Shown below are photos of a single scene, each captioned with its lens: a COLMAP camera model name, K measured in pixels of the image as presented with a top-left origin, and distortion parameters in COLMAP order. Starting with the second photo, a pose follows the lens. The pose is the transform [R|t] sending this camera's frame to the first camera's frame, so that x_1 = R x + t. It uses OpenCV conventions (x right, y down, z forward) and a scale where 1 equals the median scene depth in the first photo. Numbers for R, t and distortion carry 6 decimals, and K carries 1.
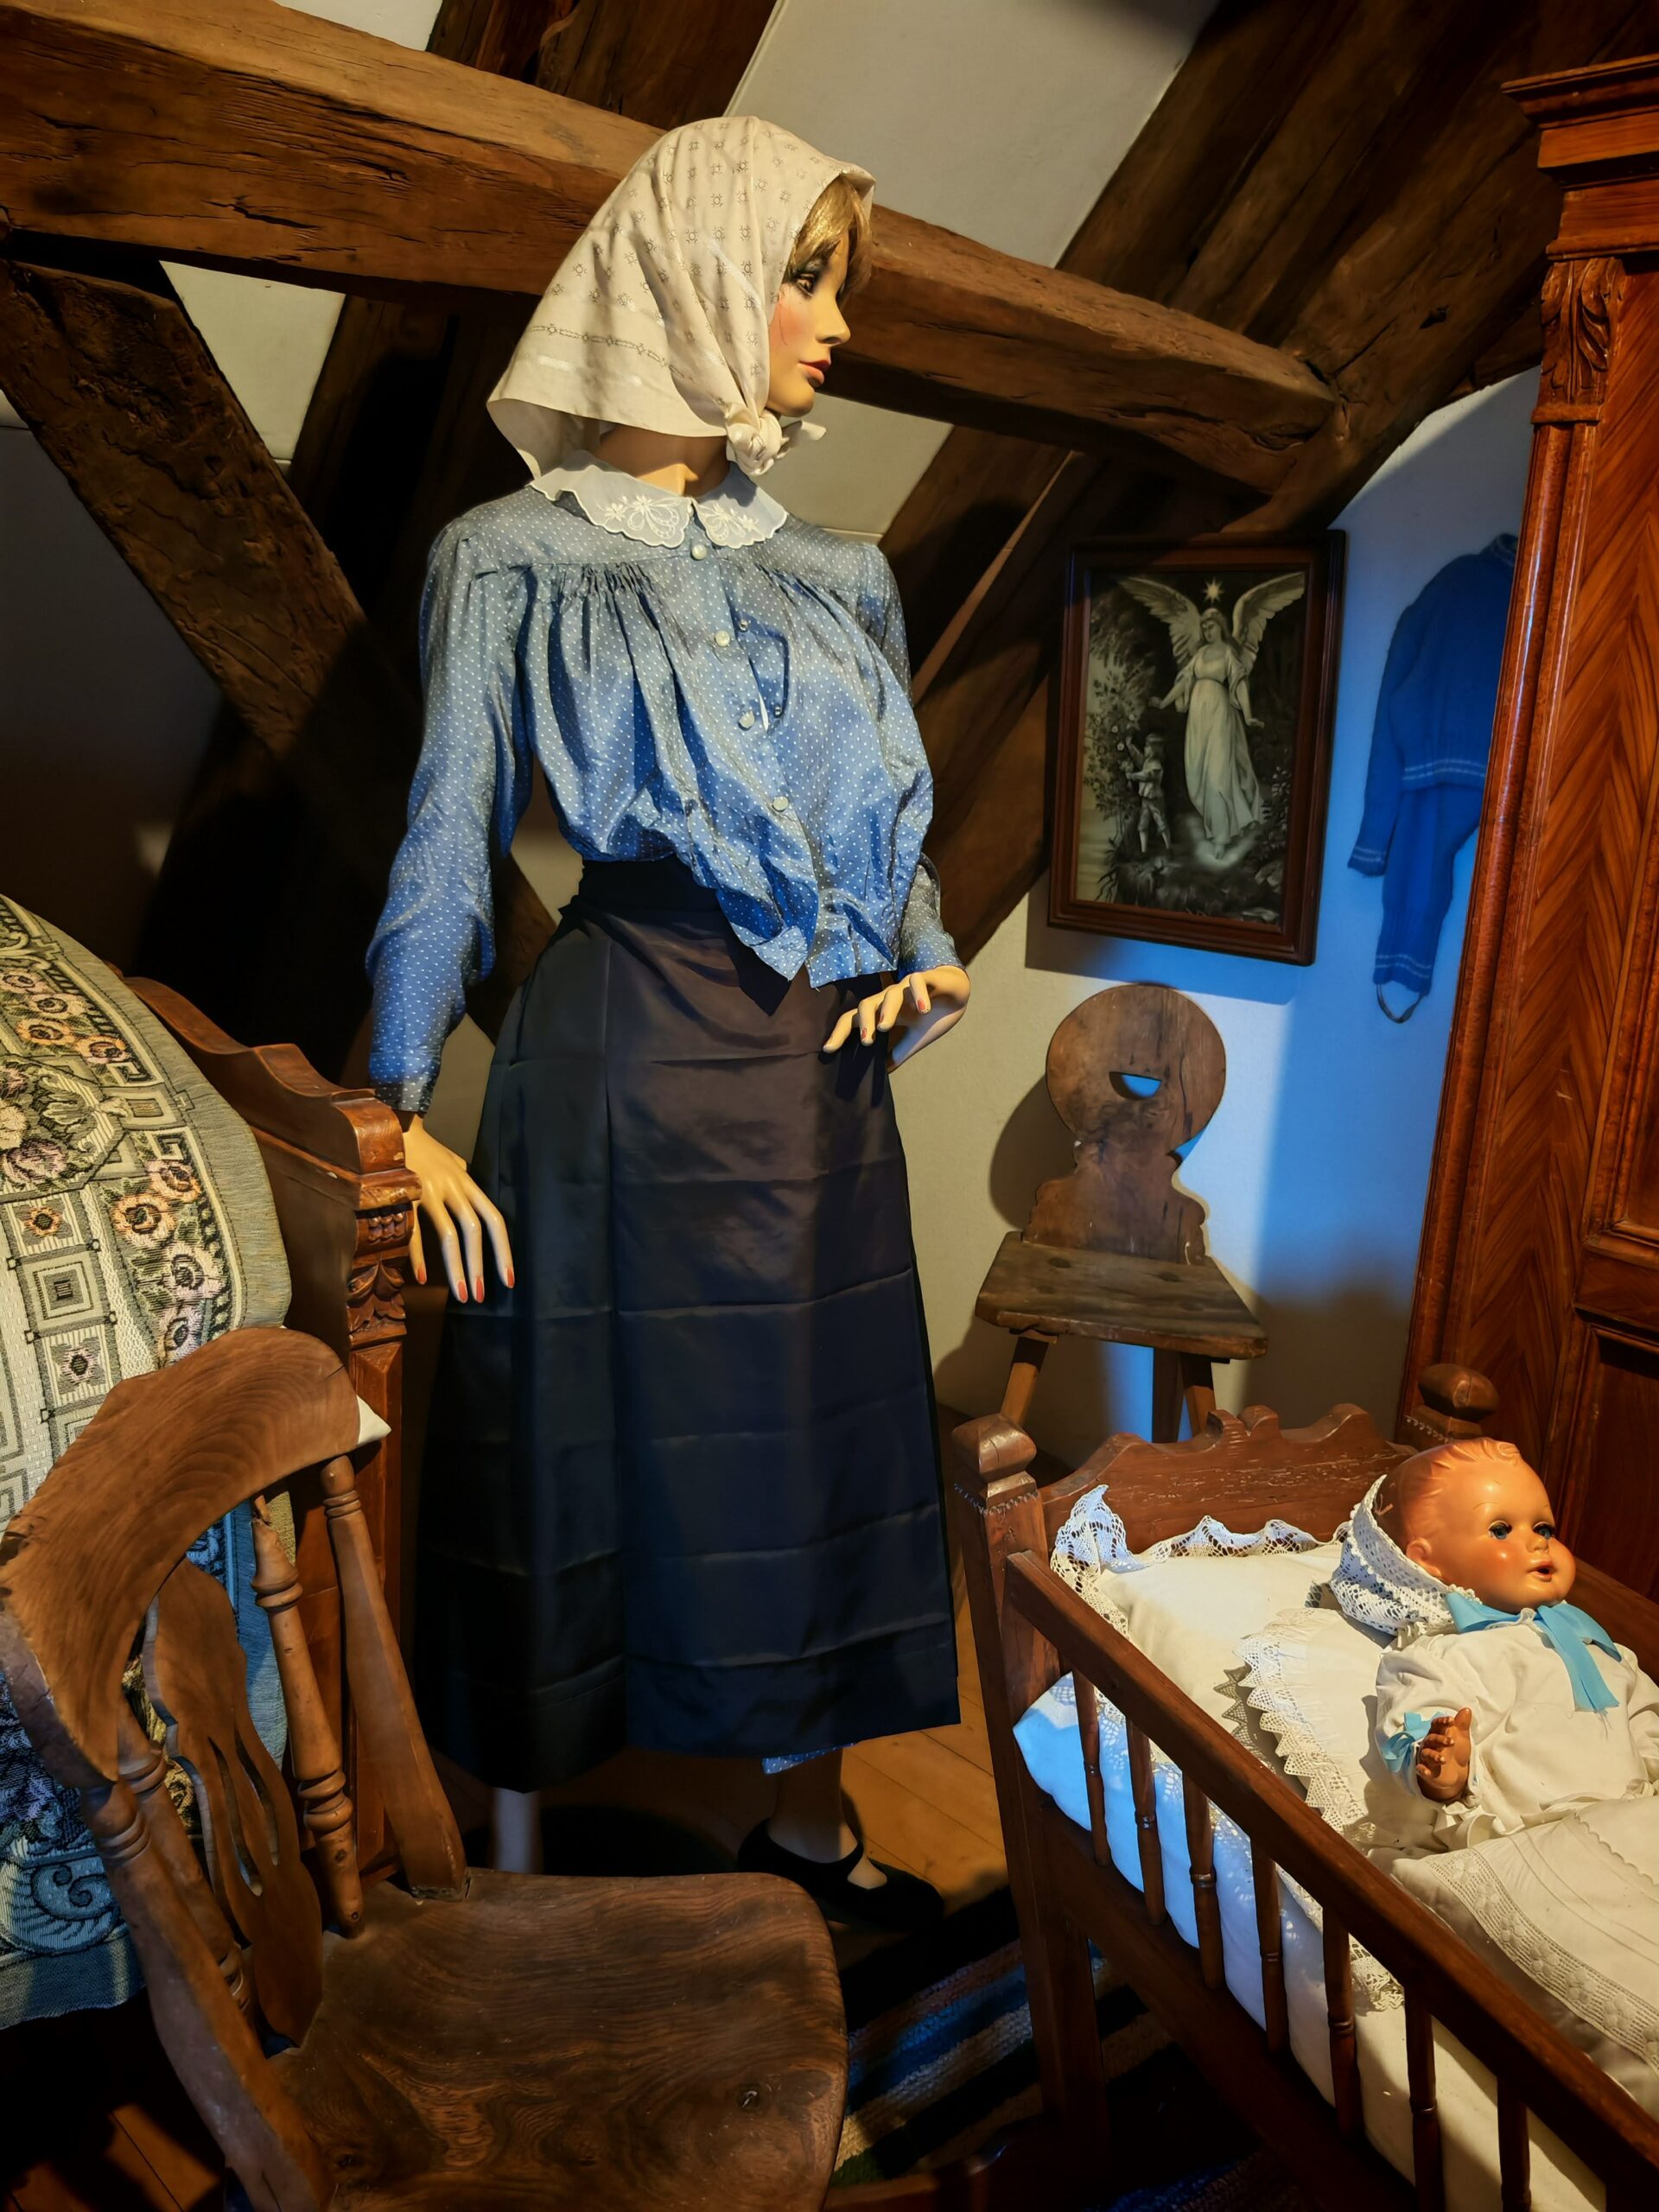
lens RADIAL K [[1812.6, 0, 796.4], [0, 1812.6, 1114.2], [0, 0, 1]] dist [-0.002821, -0.016775]
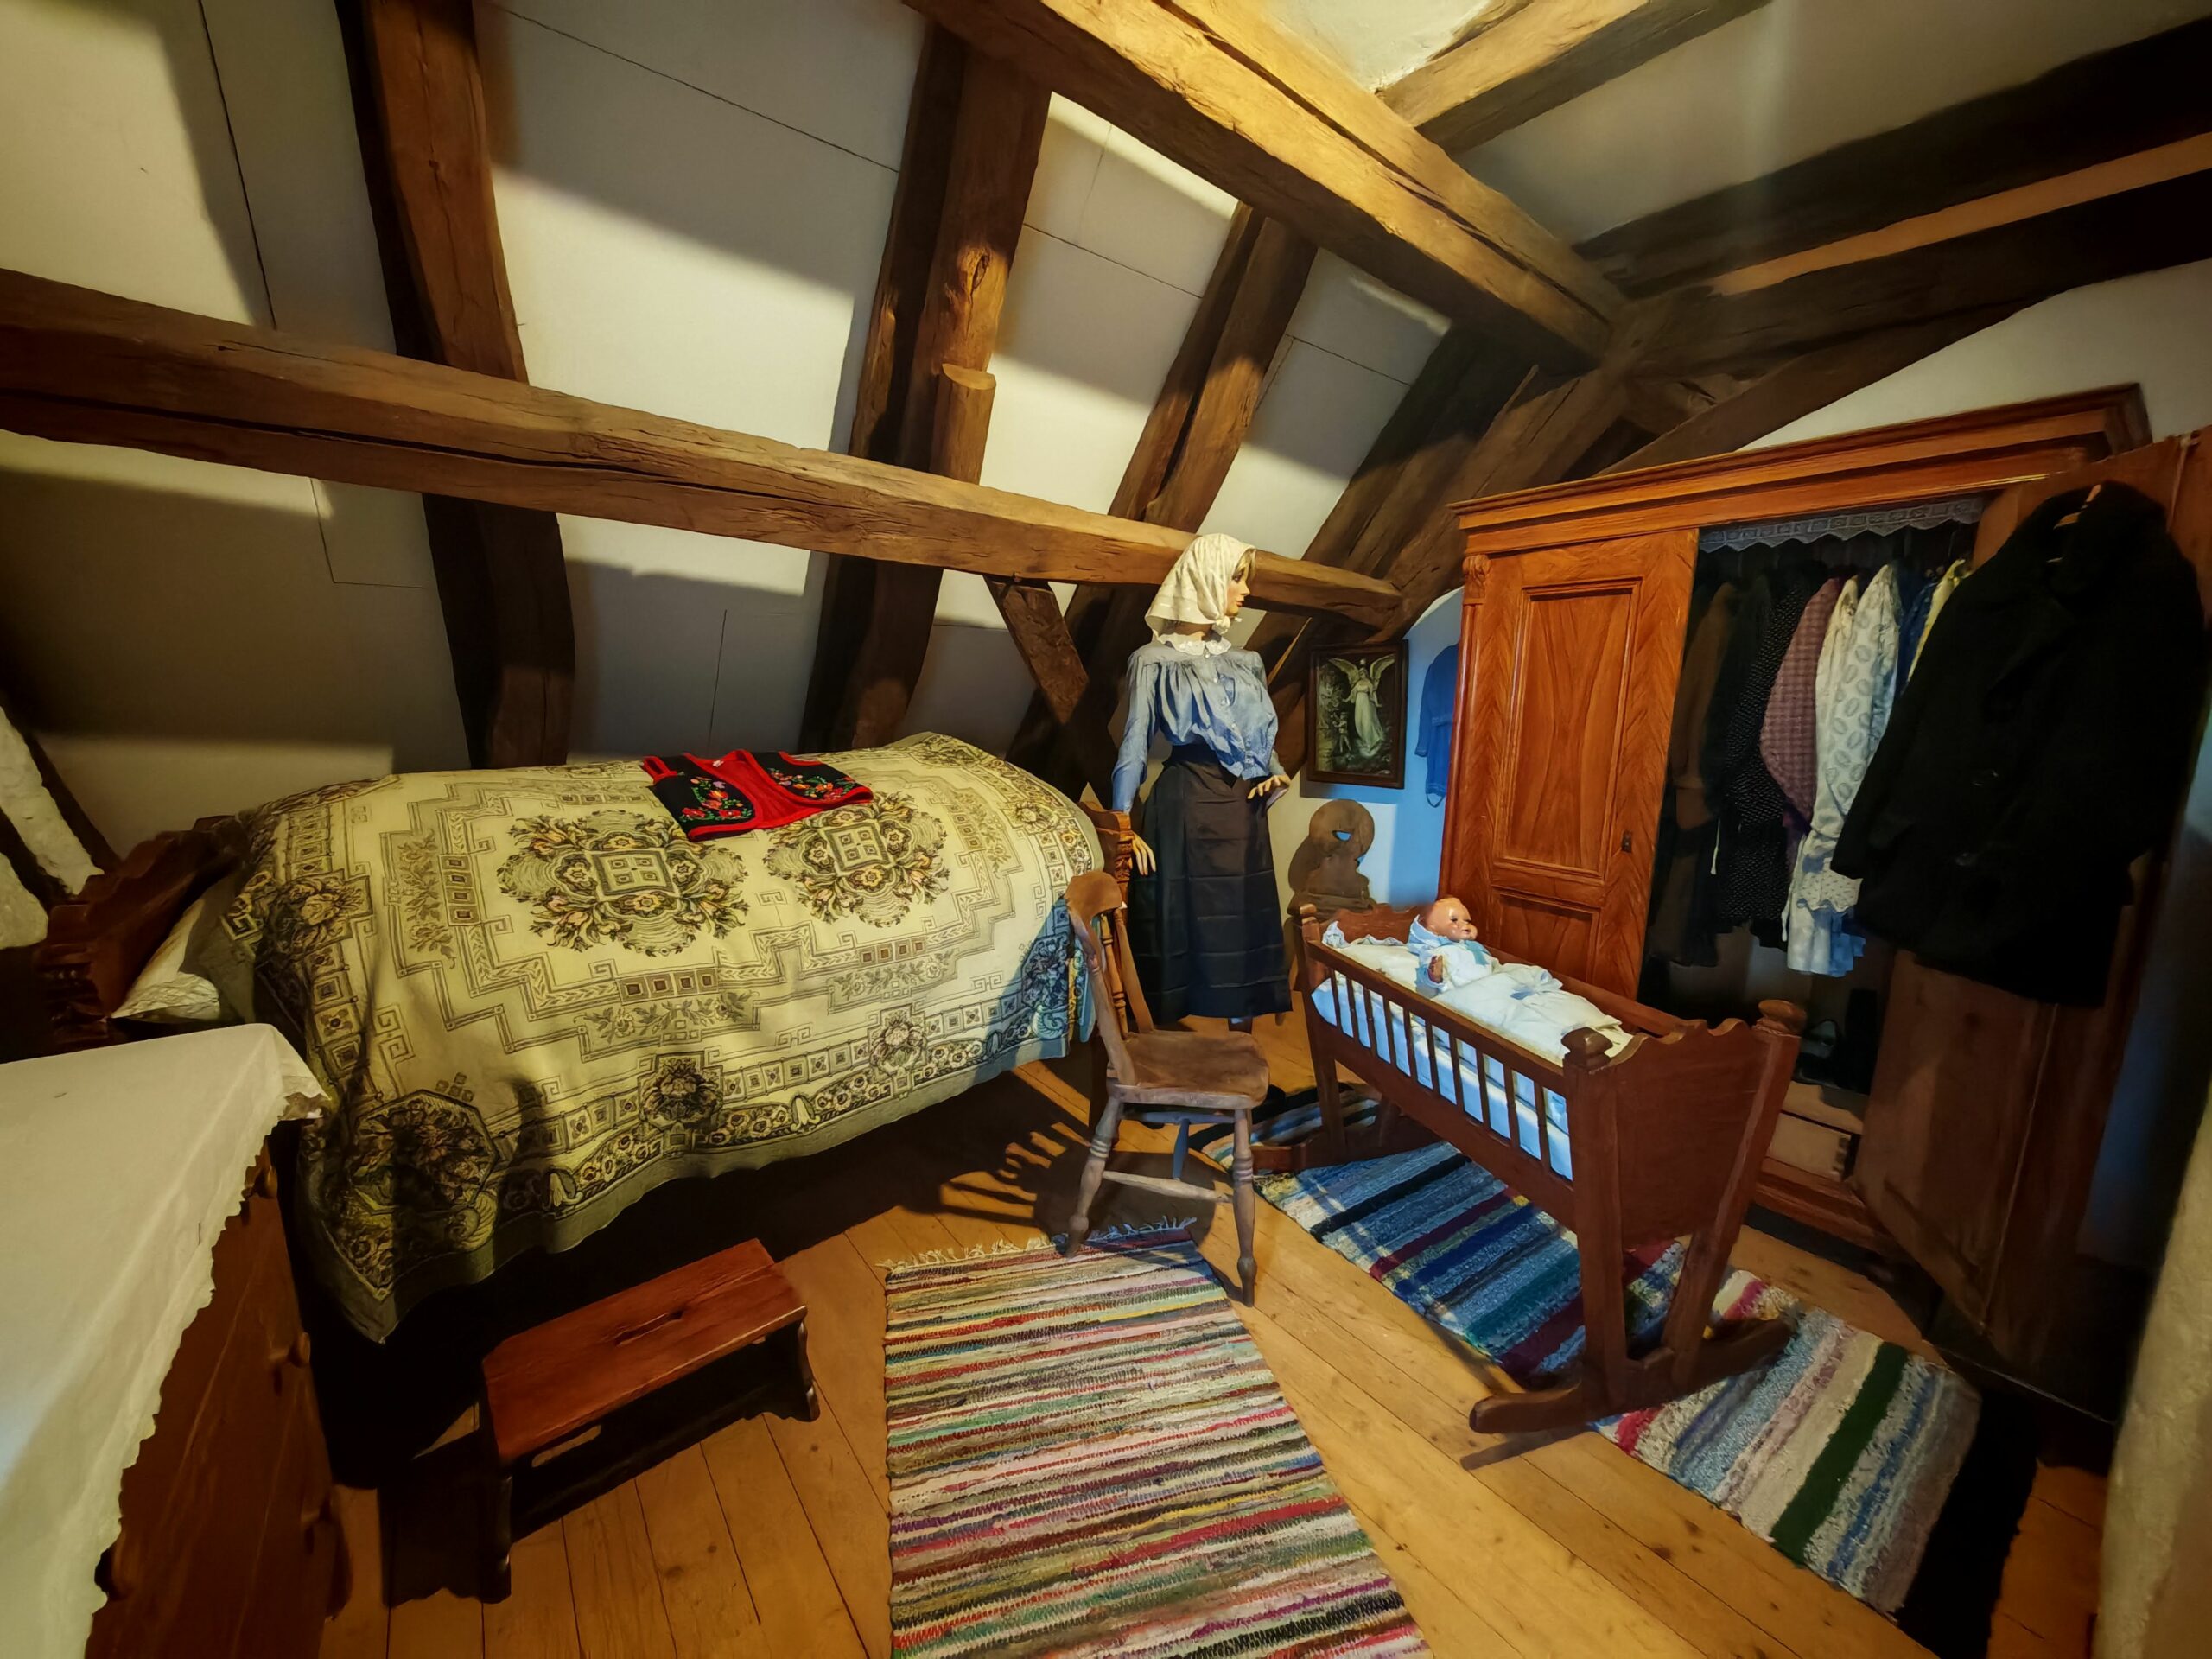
lens RADIAL K [[797.7, 0, 1101.5], [0, 797.7, 841.9], [0, 0, 1]] dist [-0.011868, 0.000099]
pose [[0.994290, -0.020739, -0.104677, -0.099397], [0.013037, 0.997193, -0.073734, 0.147777], [0.105912, 0.071948, 0.991769, -0.488060]]
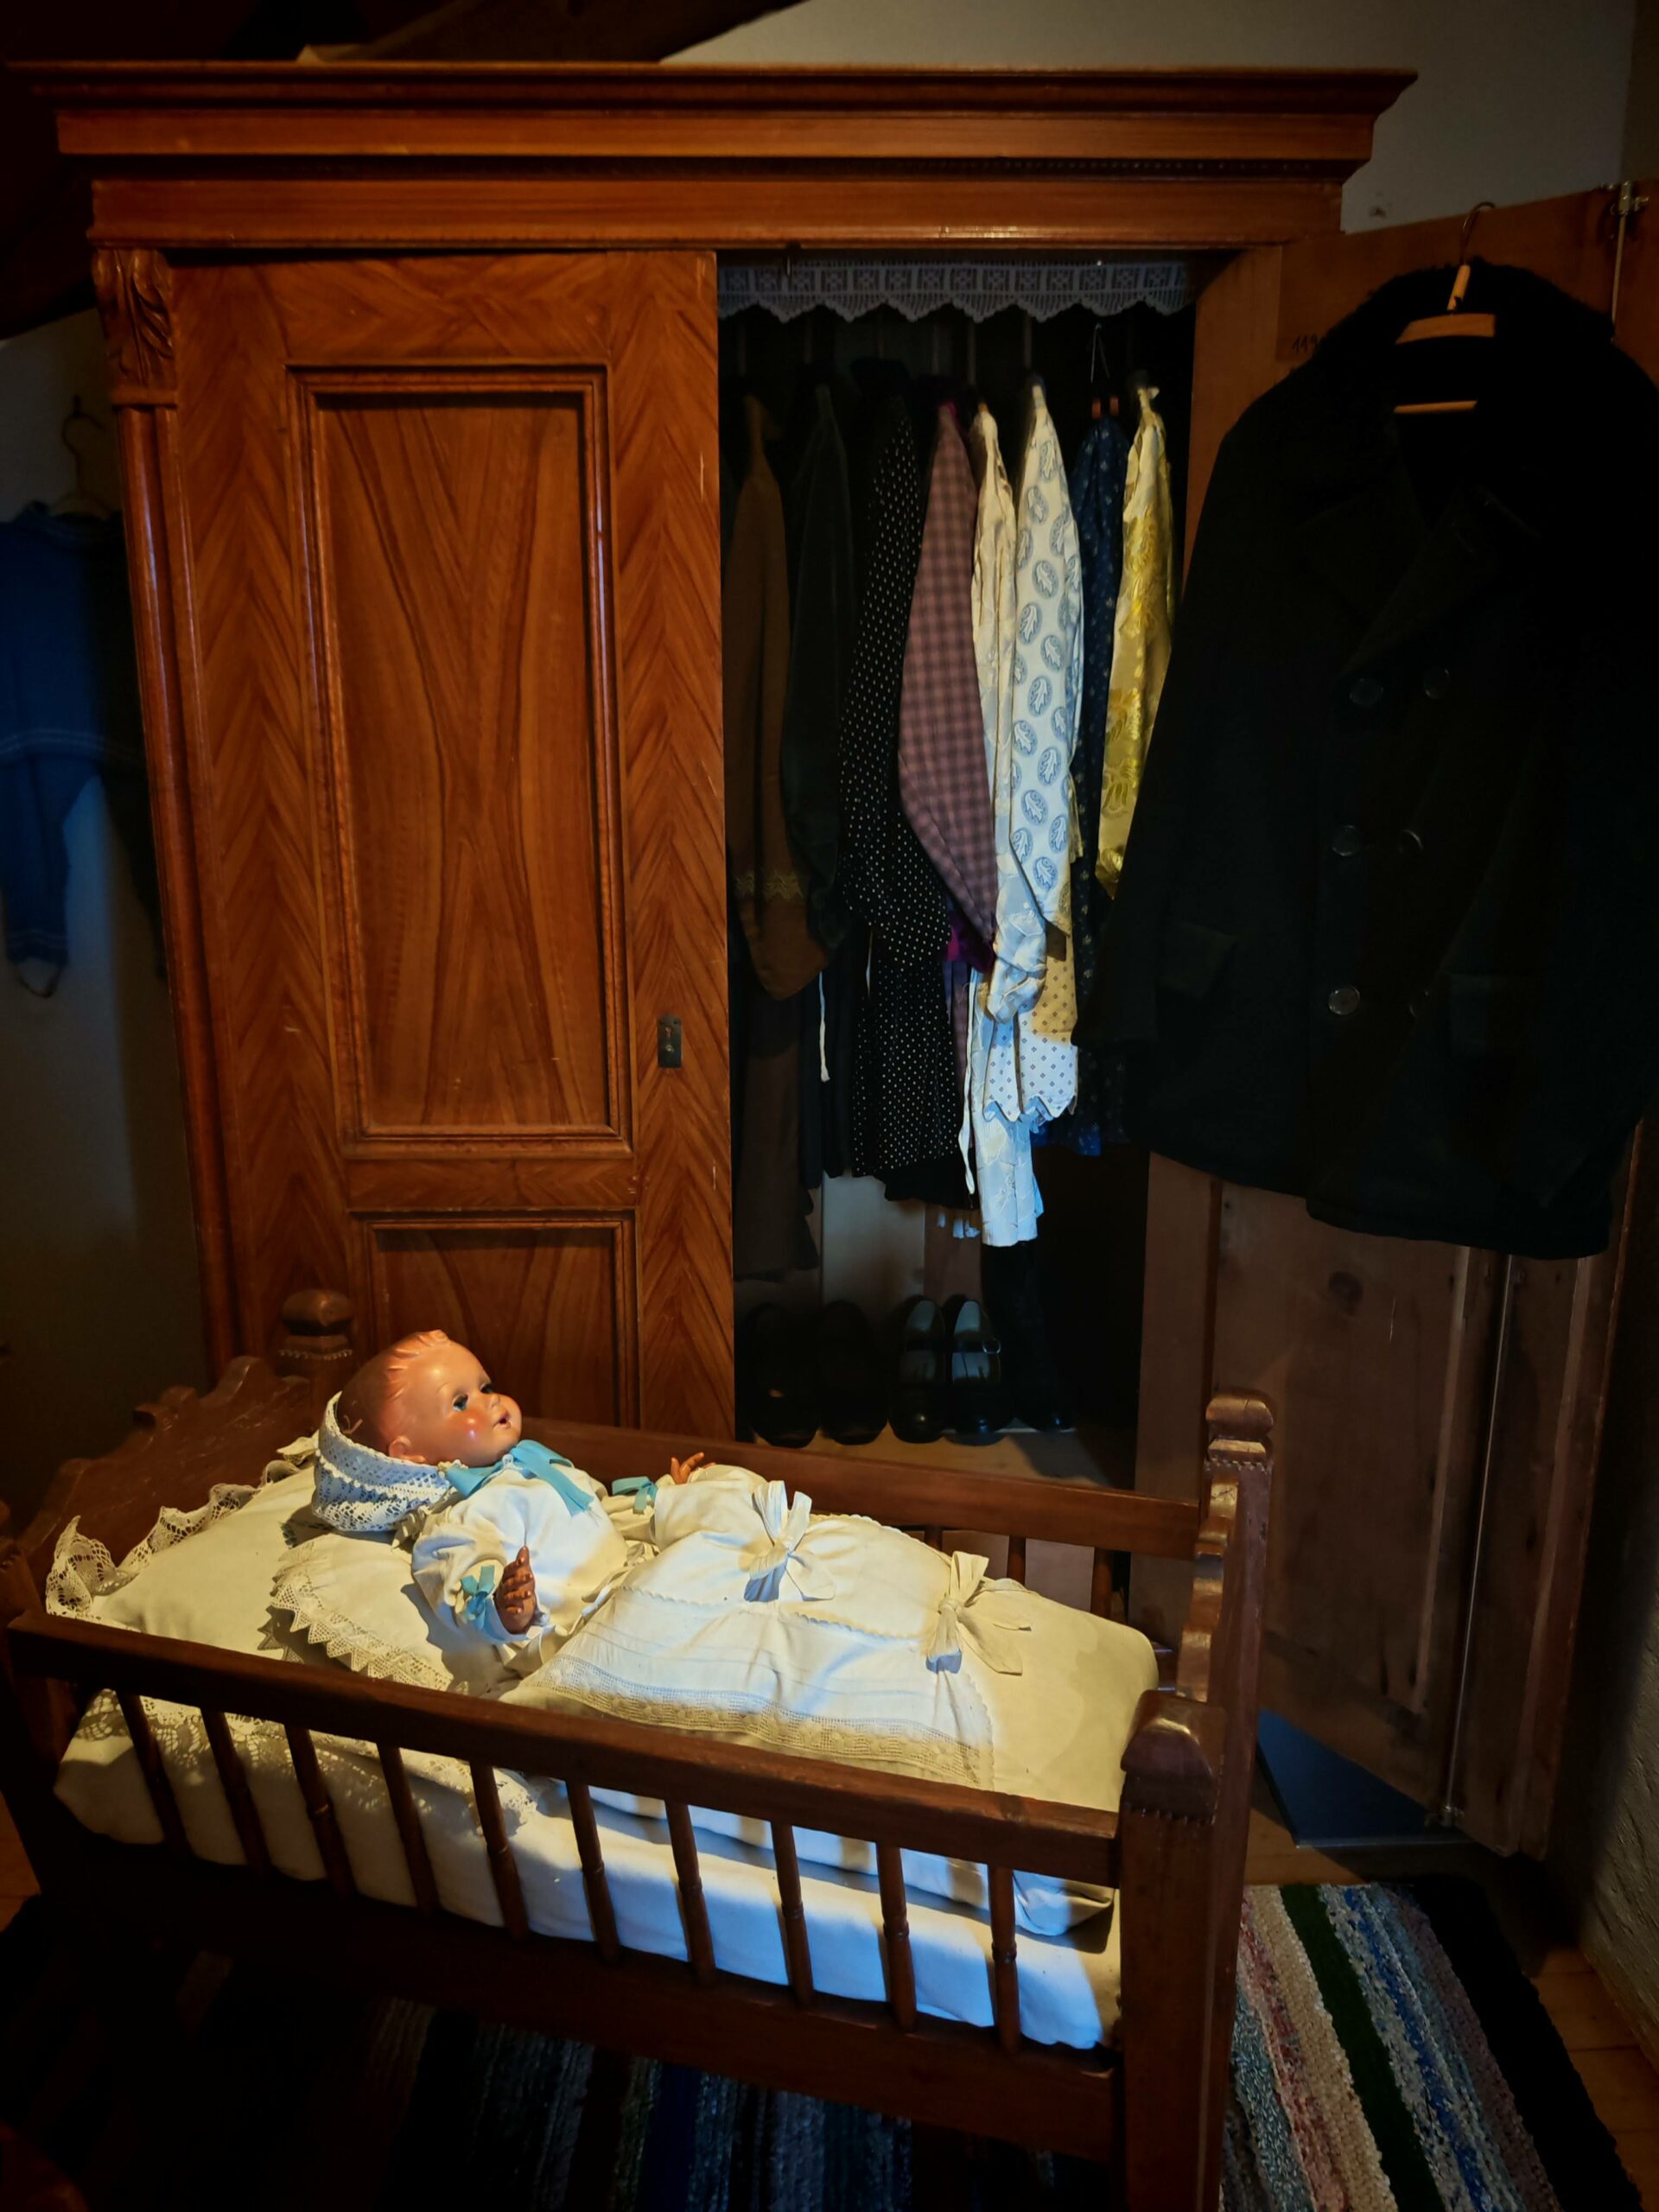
lens RADIAL K [[1812.6, 0, 823.8], [0, 1812.6, 1132.1], [0, 0, 1]] dist [-0.002821, -0.016775]
pose [[0.657156, -0.256259, 0.708857, -0.187465], [0.225985, 0.964156, 0.139050, -0.035866], [-0.719081, 0.068813, 0.691511, 0.020040]]
